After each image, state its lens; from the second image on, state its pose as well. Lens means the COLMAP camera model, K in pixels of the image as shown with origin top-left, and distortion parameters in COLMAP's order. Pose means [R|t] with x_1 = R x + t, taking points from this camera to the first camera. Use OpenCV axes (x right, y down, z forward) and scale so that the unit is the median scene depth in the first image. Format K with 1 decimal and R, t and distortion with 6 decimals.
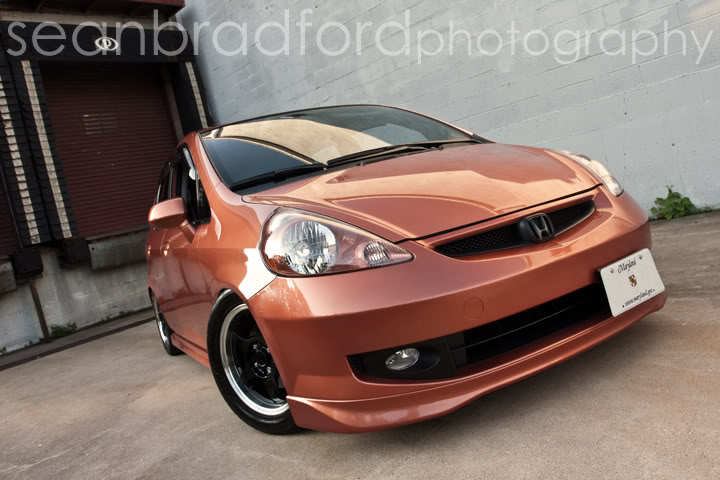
lens RADIAL K [[561.4, 0, 359.9], [0, 561.4, 239.8], [0, 0, 1]] dist [-0.074032, 0.026646]
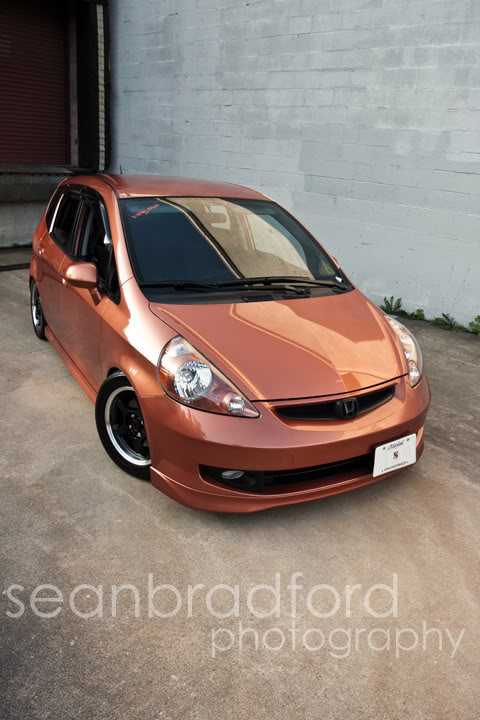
lens RADIAL K [[561.4, 0, 244.4], [0, 561.4, 358.4], [0, 0, 1]] dist [-0.074032, 0.026646]
pose [[0.953761, 0.271888, 0.128126, -0.040006], [-0.297063, 0.917596, 0.264143, -0.111582], [-0.045751, -0.289991, 0.955935, -0.086677]]
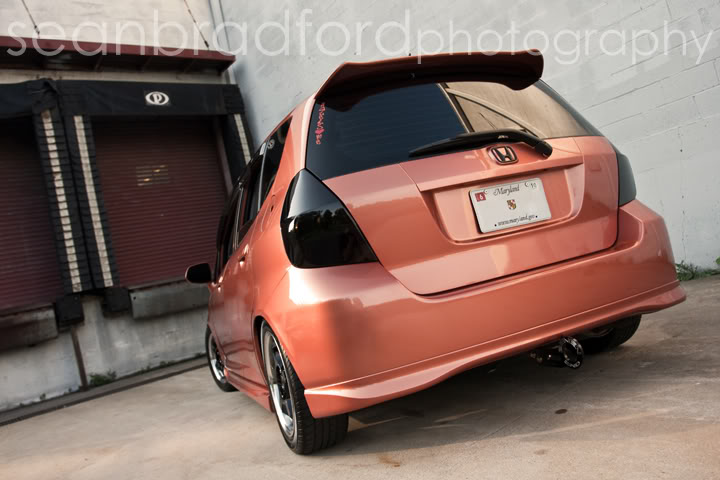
lens RADIAL K [[561.4, 0, 357.4], [0, 561.4, 240.6], [0, 0, 1]] dist [-0.074032, 0.026646]
pose [[0.989056, -0.001395, -0.147534, 0.074236], [-0.011833, 0.995984, -0.088749, -0.003154], [0.147066, 0.089523, 0.985067, 0.060115]]
